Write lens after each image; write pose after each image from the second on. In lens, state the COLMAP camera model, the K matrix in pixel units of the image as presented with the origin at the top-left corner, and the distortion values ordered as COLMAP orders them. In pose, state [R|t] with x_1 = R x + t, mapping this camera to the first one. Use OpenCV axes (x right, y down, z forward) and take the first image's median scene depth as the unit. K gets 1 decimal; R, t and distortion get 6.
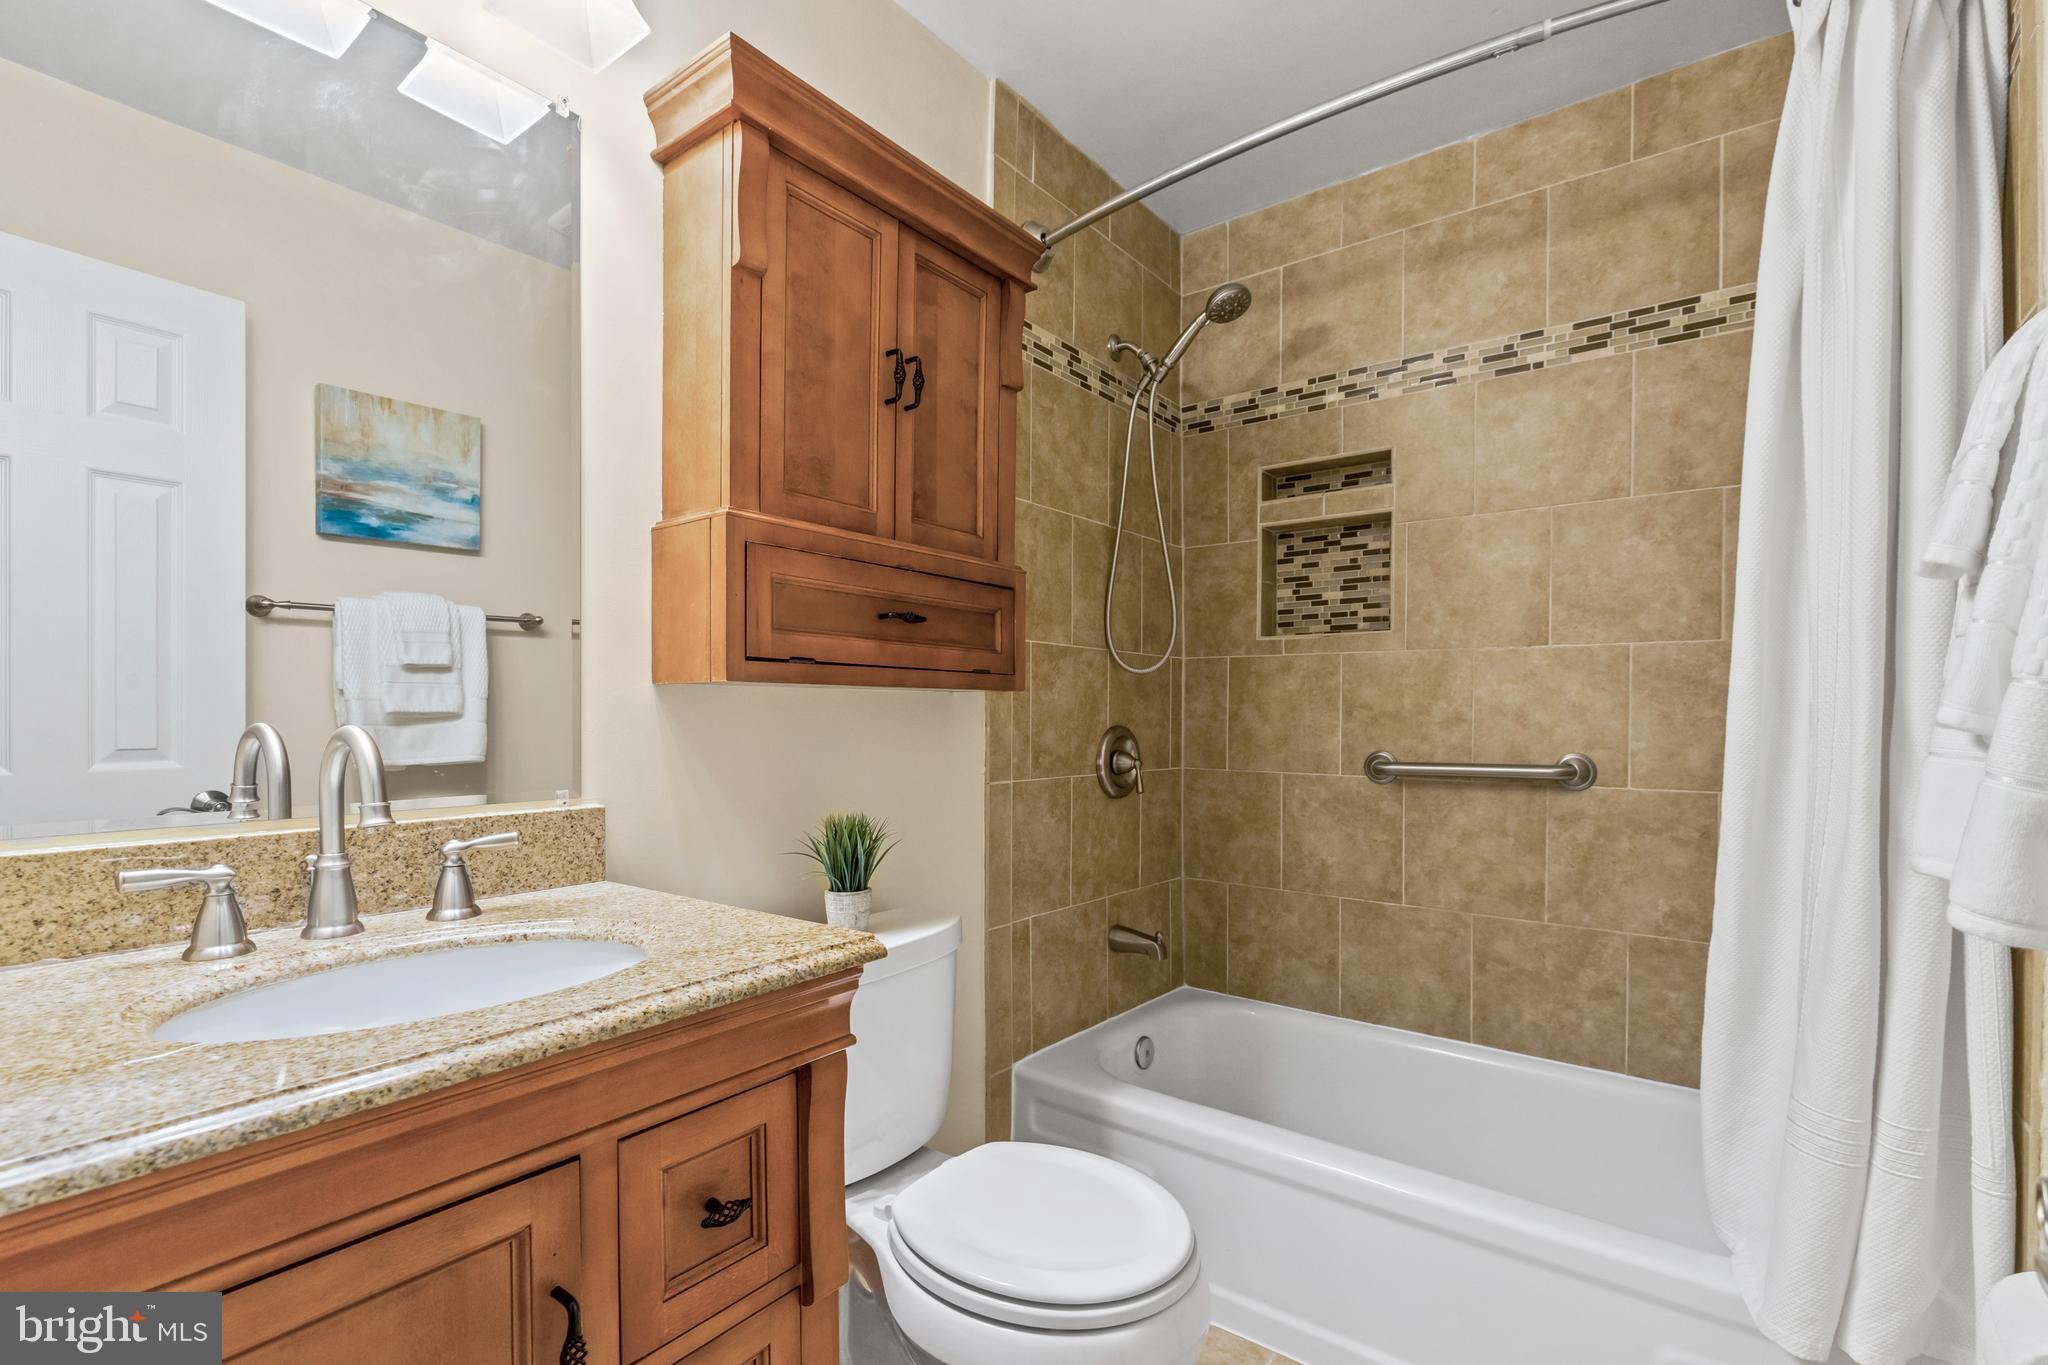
lens RADIAL K [[921.9, 0, 1044.9], [0, 921.9, 698.2], [0, 0, 1]] dist [0.001506, 0.000028]
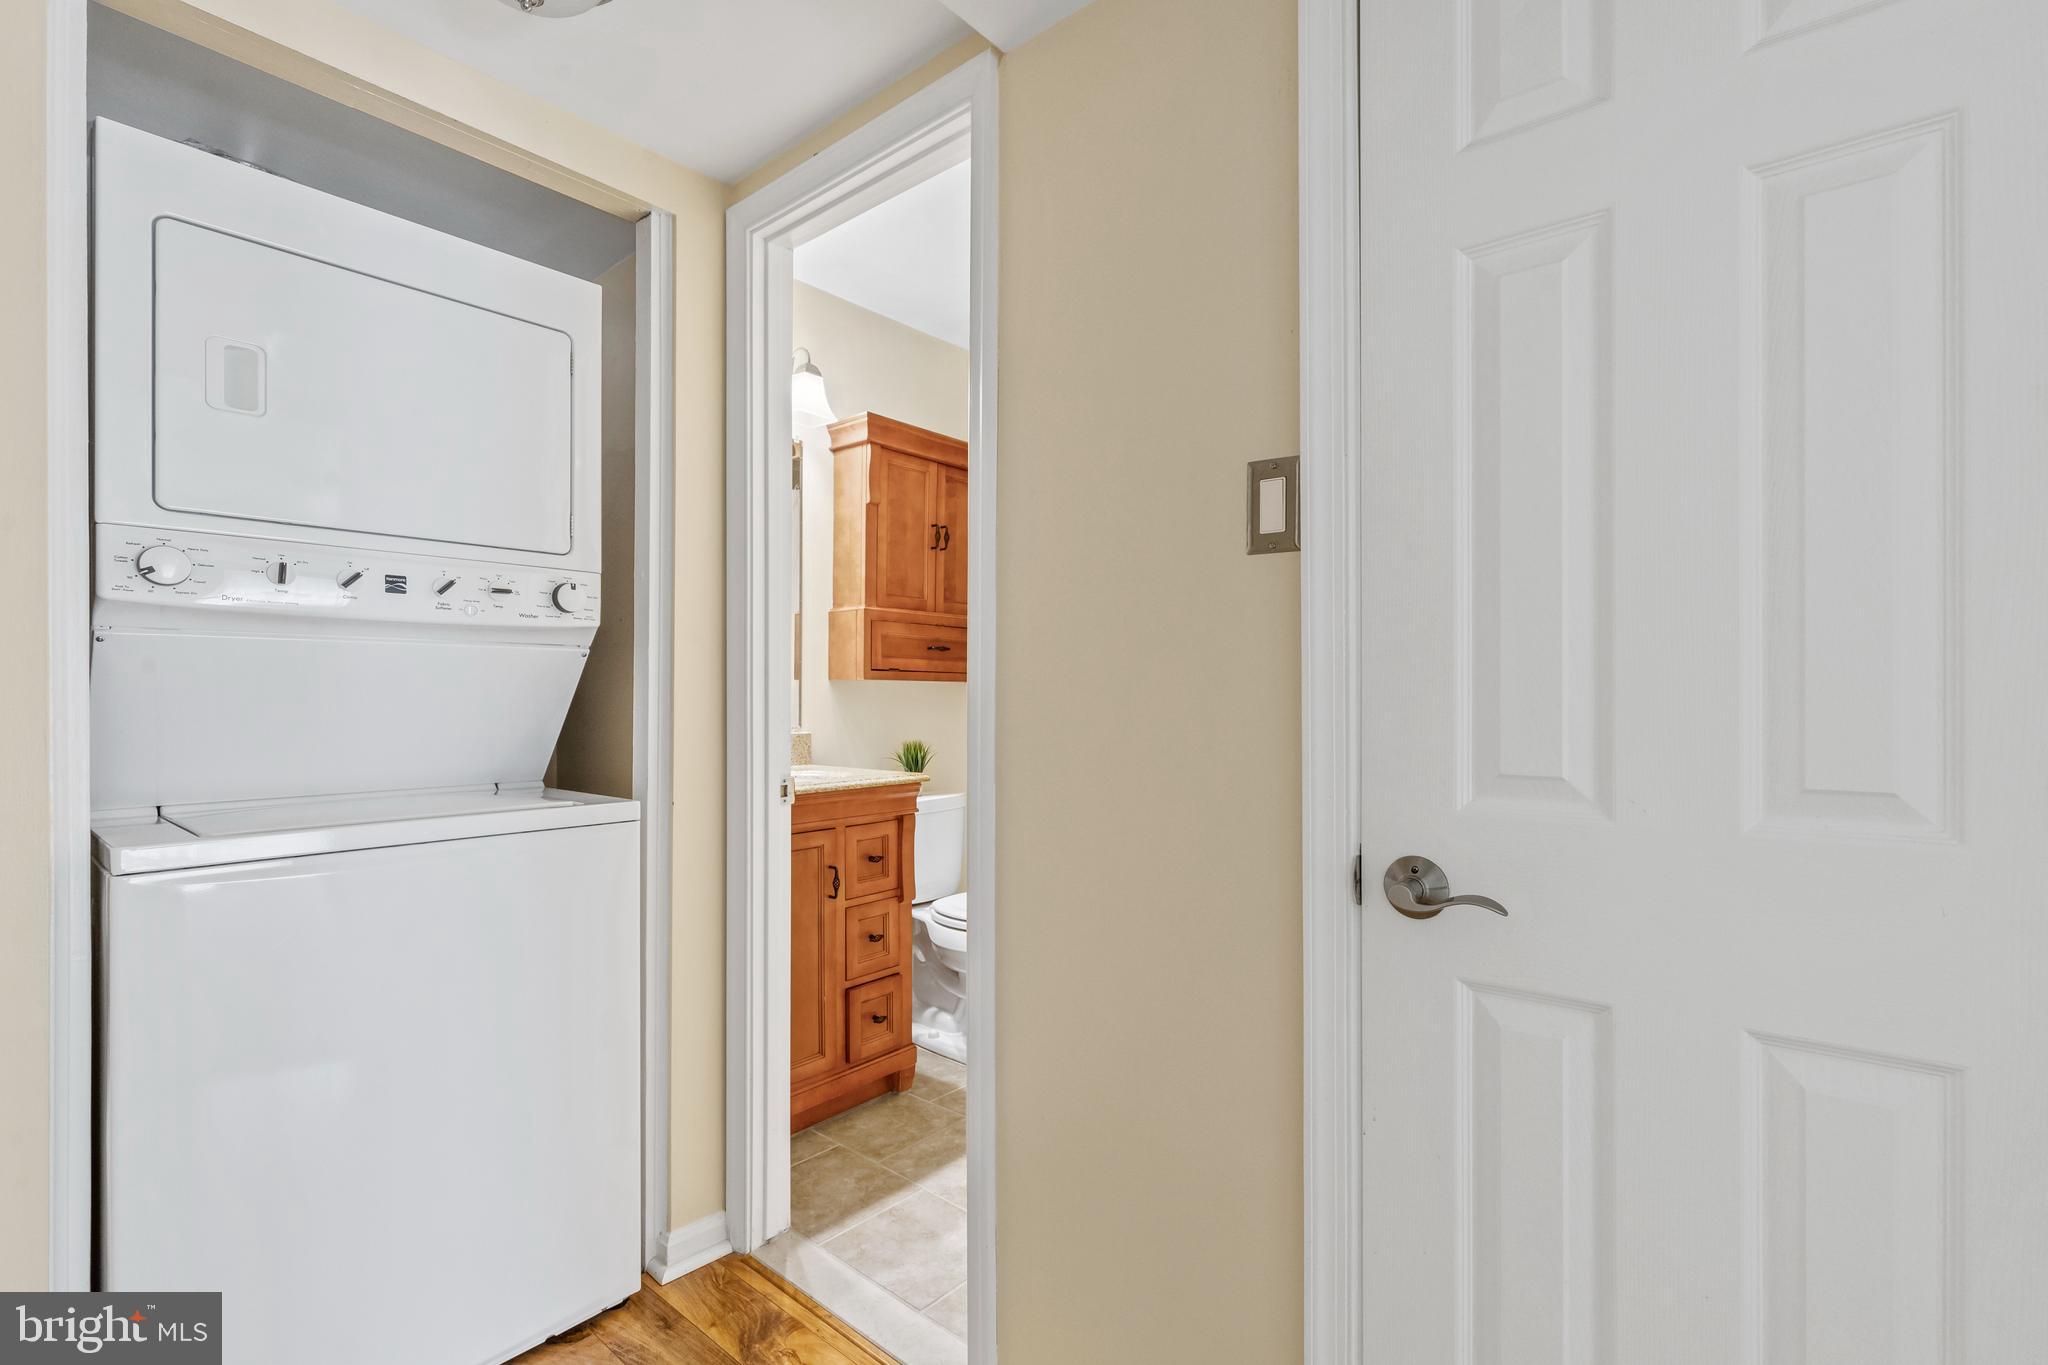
lens RADIAL K [[918.9, 0, 1042.9], [0, 918.9, 690.1], [0, 0, 1]] dist [0.002544, -0.000065]
pose [[0.998312, 0.002827, -0.058002, 0.235568], [-0.002436, 0.999974, 0.006815, -0.007745], [0.058020, -0.006662, 0.998293, -1.248615]]
